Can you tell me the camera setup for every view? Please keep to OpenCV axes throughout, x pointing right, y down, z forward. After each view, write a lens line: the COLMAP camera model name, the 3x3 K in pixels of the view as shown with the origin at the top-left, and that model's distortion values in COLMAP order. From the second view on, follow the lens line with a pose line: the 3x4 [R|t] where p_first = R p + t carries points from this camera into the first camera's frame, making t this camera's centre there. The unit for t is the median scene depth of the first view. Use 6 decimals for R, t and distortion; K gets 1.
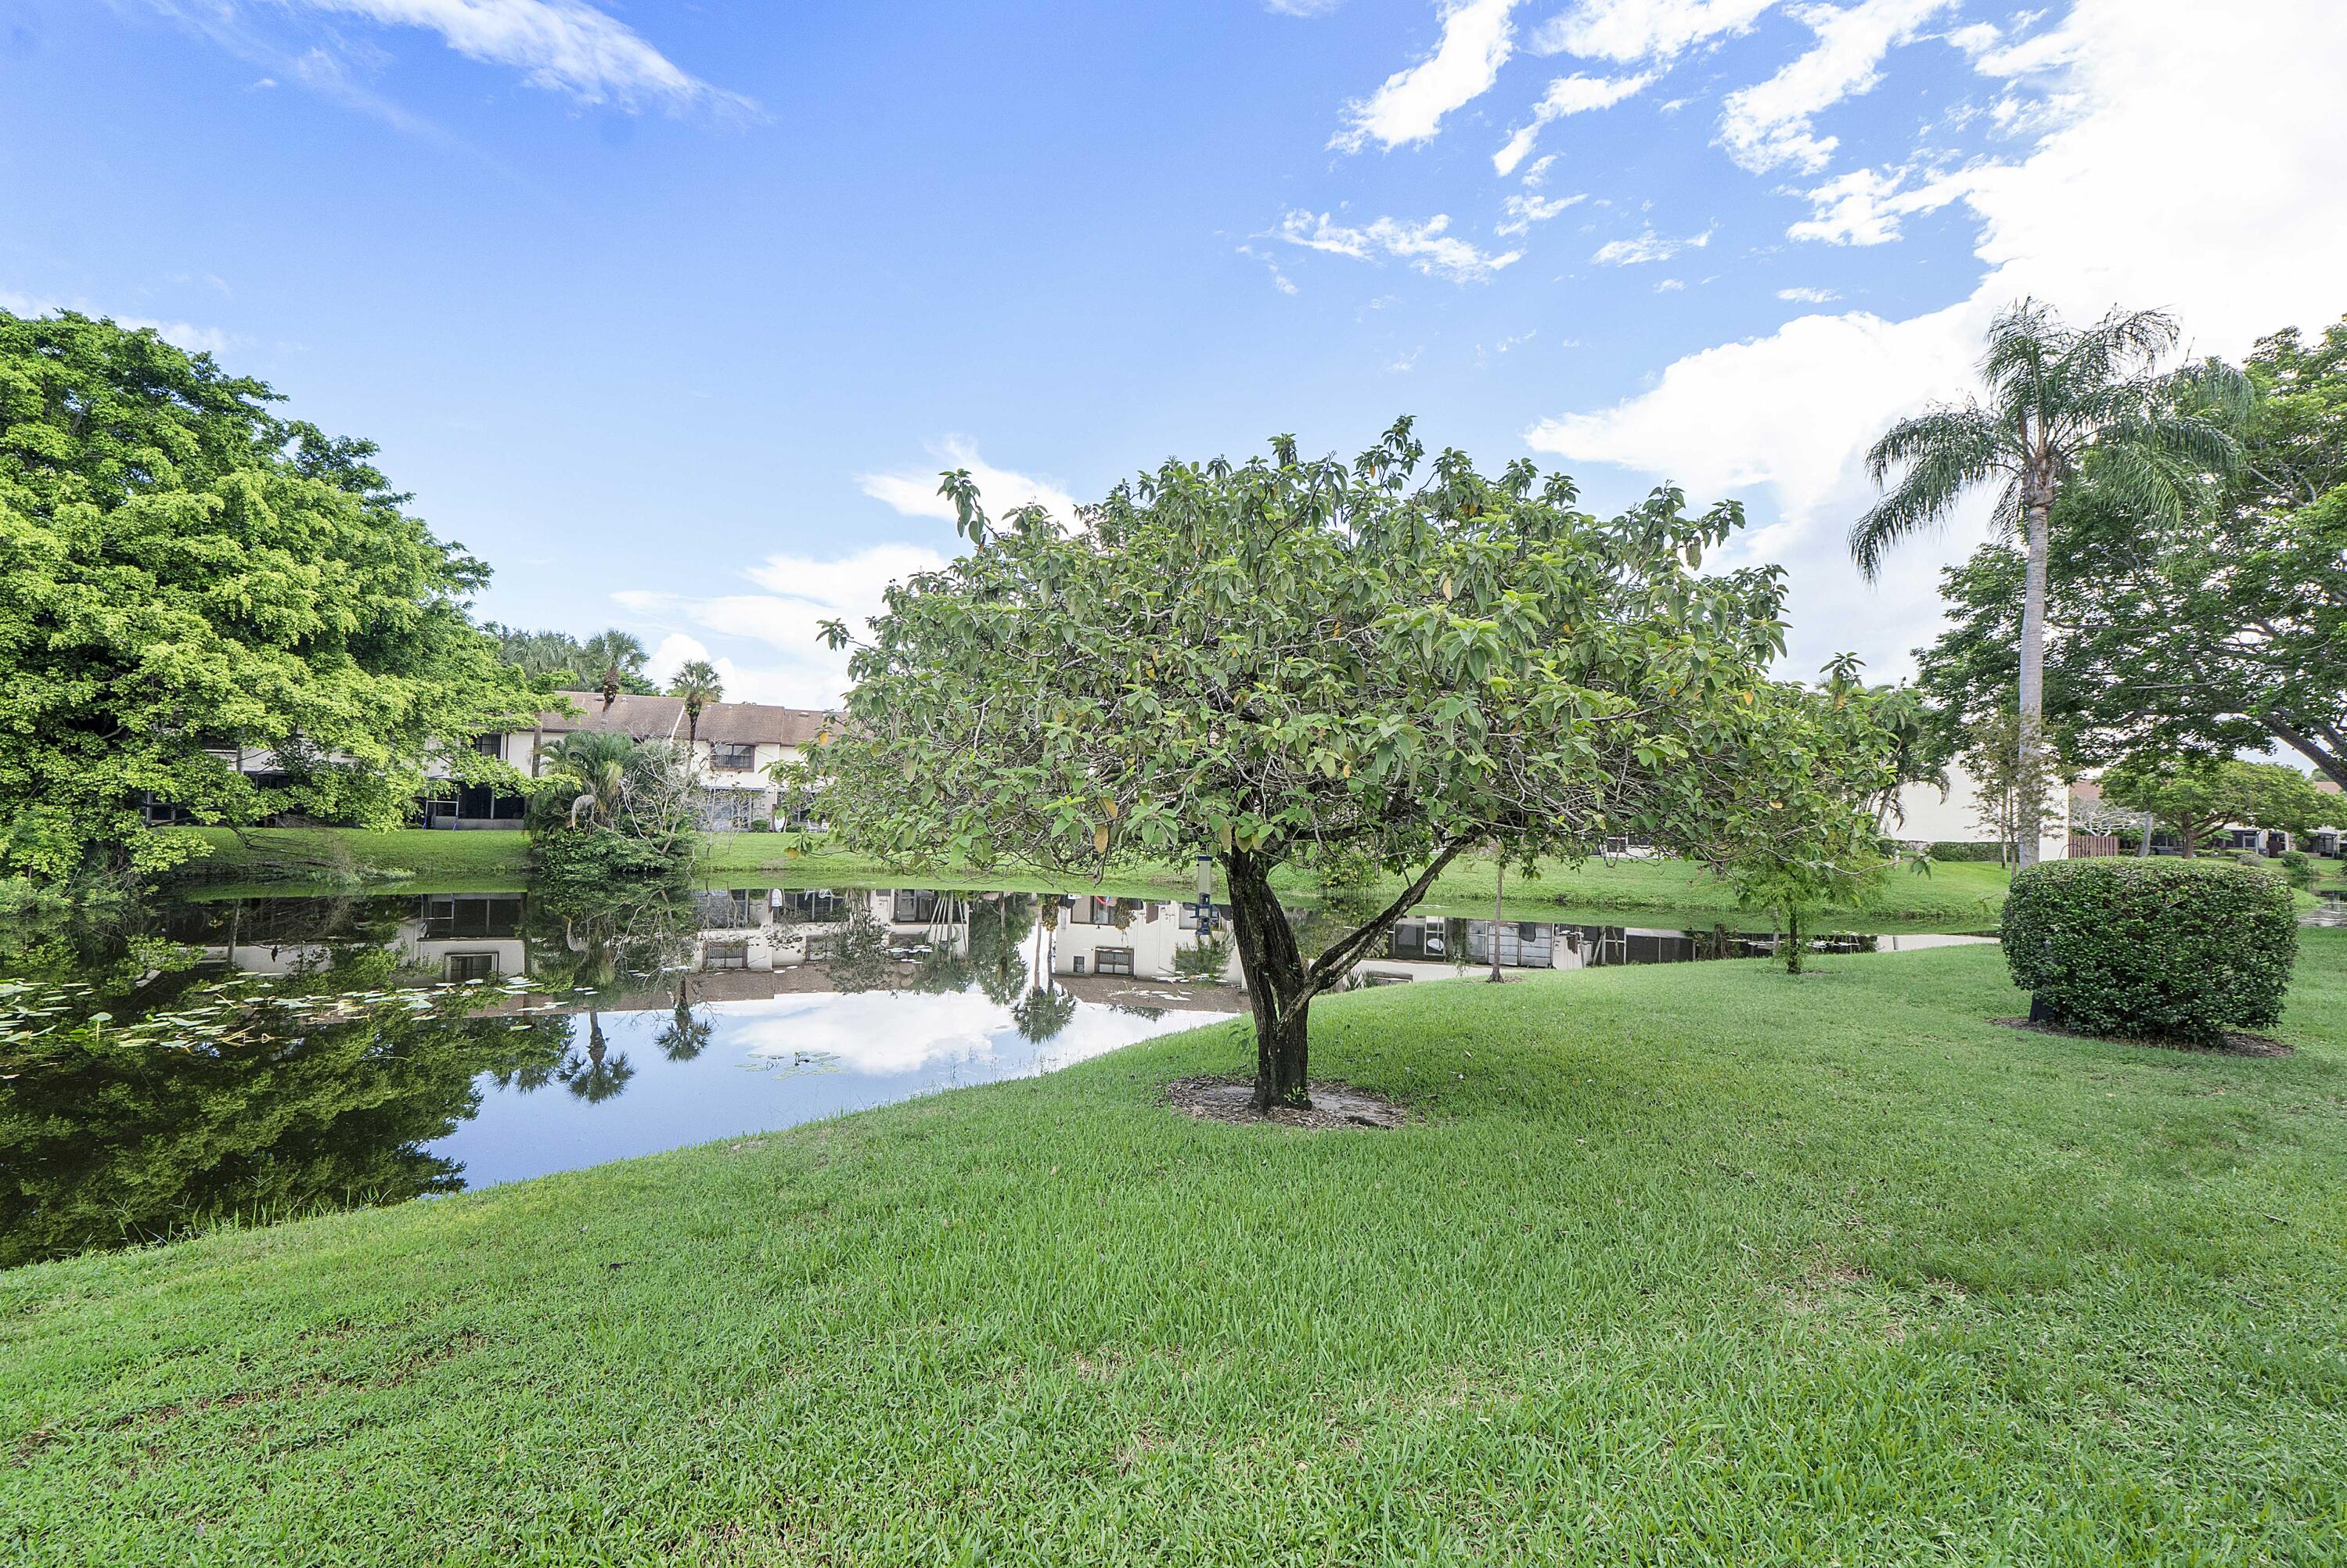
lens RADIAL K [[989.9, 0, 1172.4], [0, 989.9, 771.0], [0, 0, 1]] dist [0.000205, -0.000277]
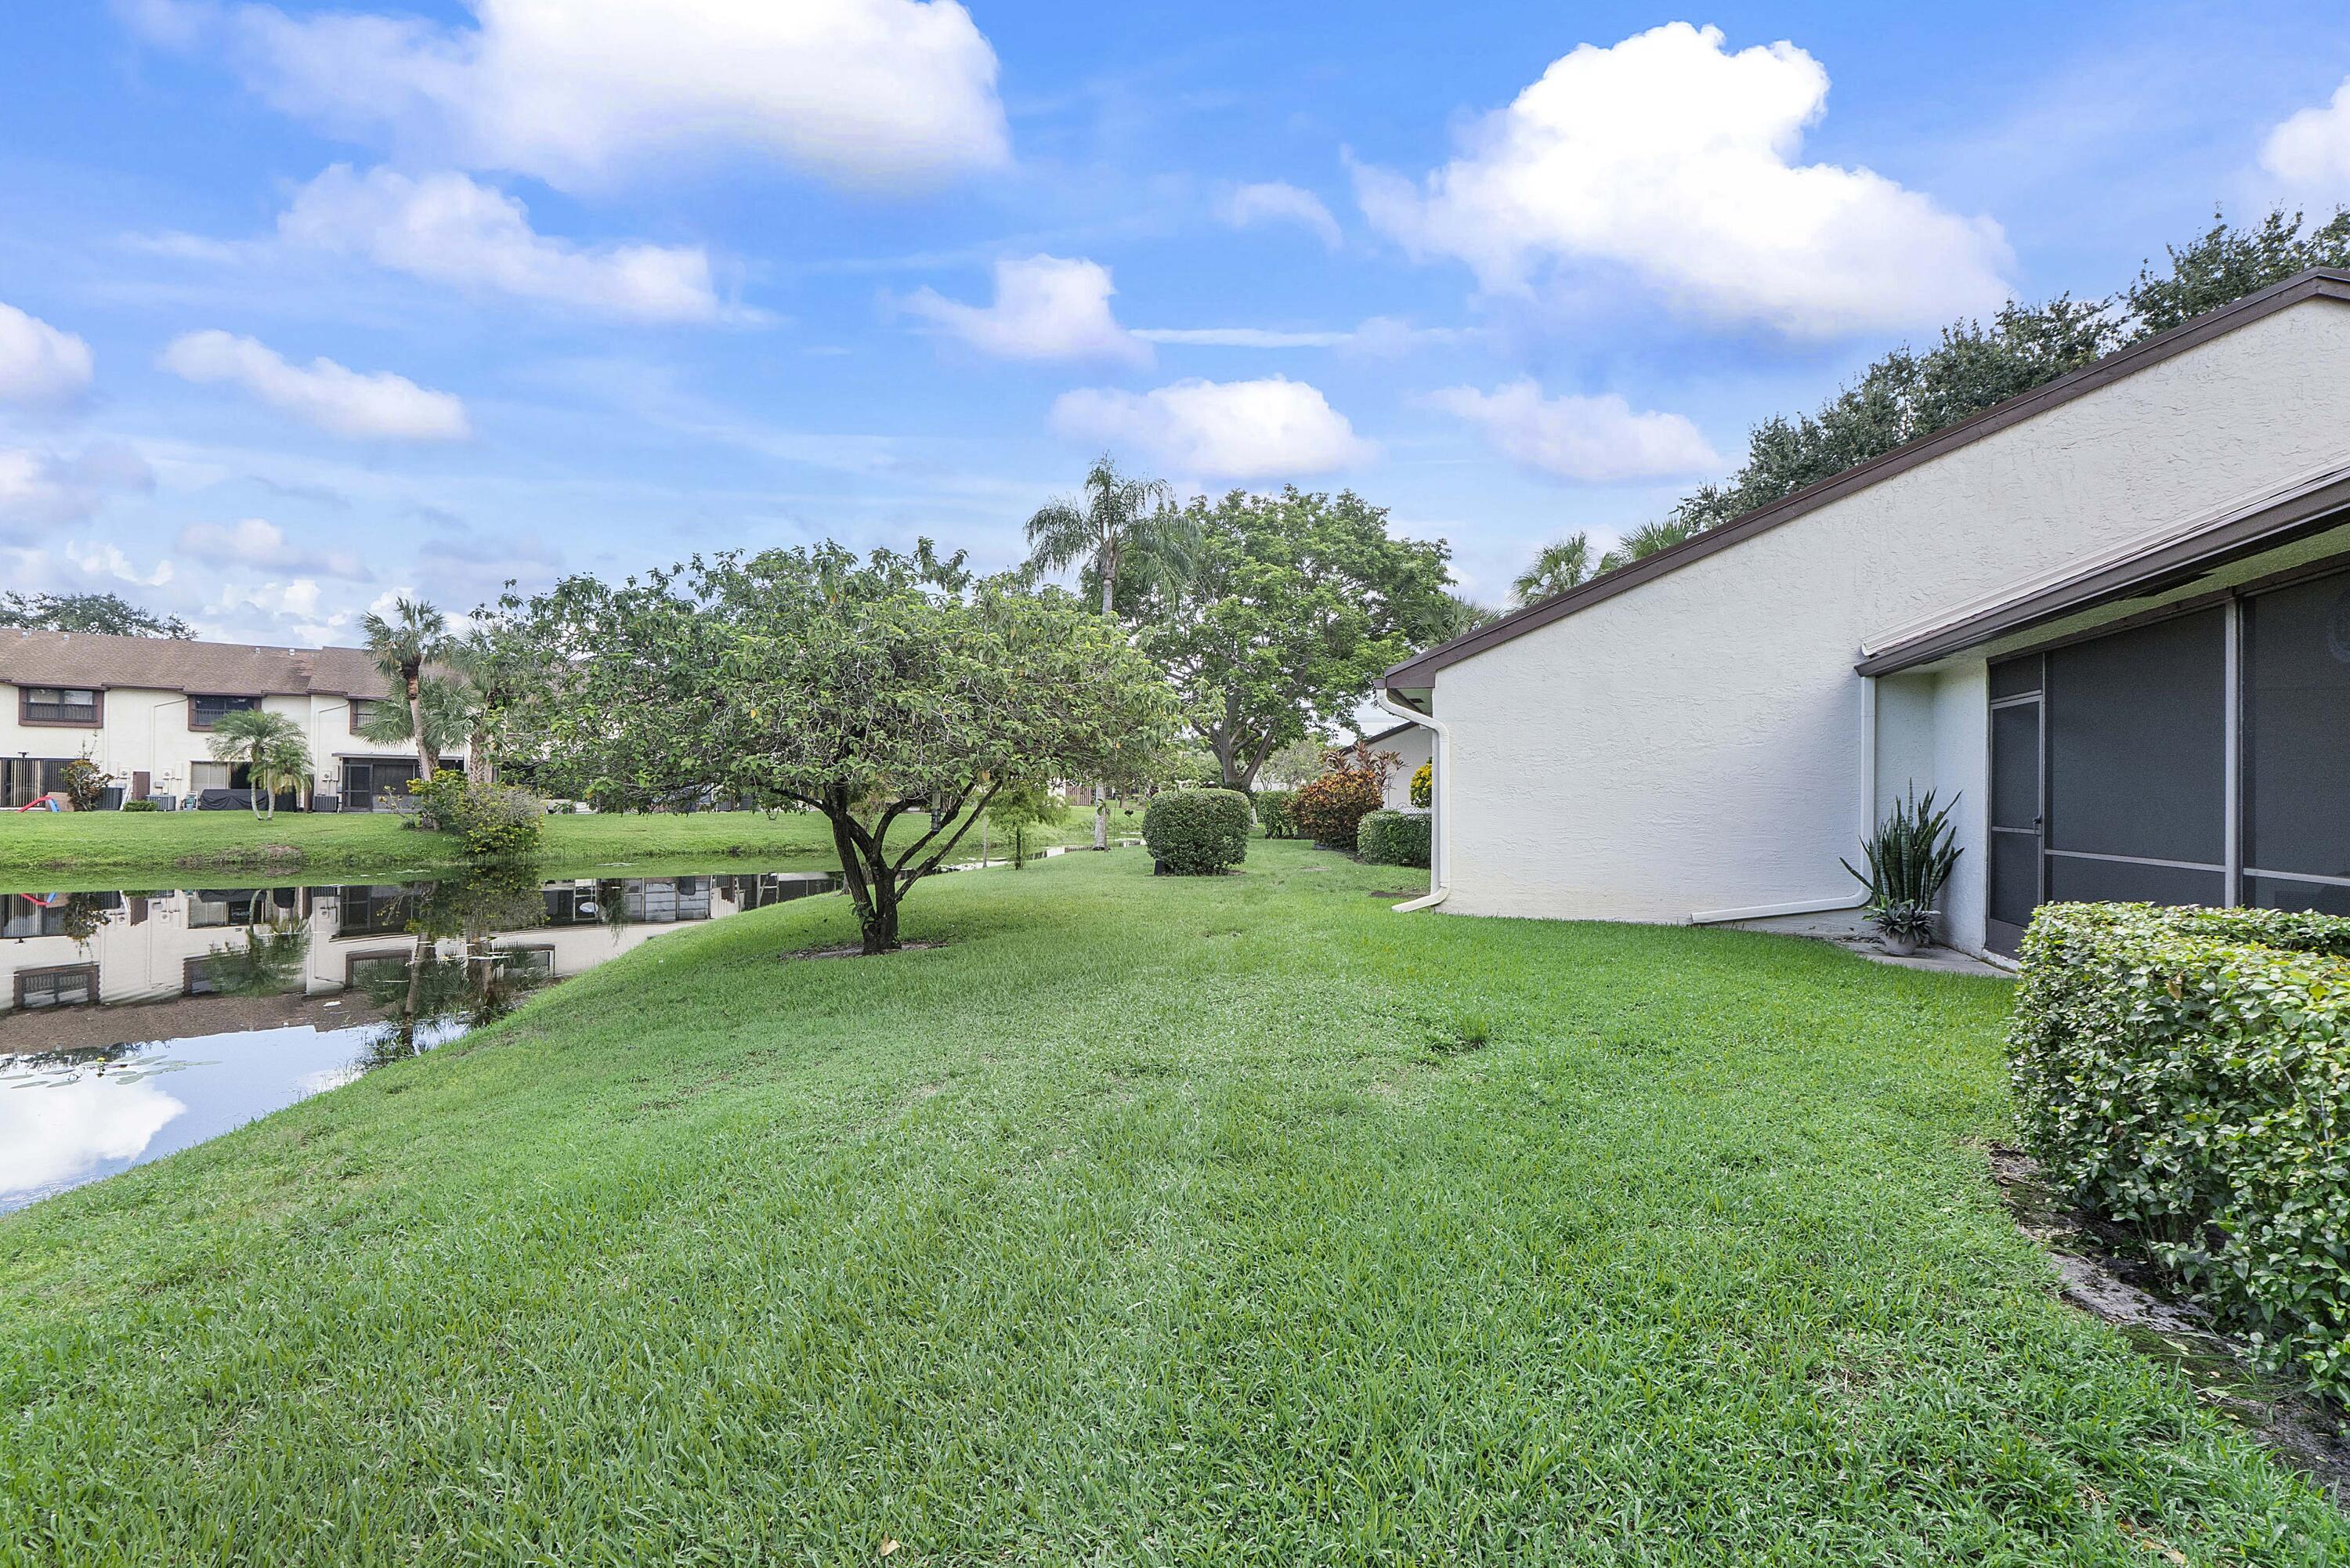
lens RADIAL K [[991.1, 0, 1175.3], [0, 991.1, 778.9], [0, 0, 1]] dist [-0.005075, -0.000004]
pose [[0.639384, -0.008035, 0.768846, -0.109213], [-0.029427, 0.998957, 0.034912, -0.000390], [-0.768324, -0.044947, 0.638481, -0.047539]]
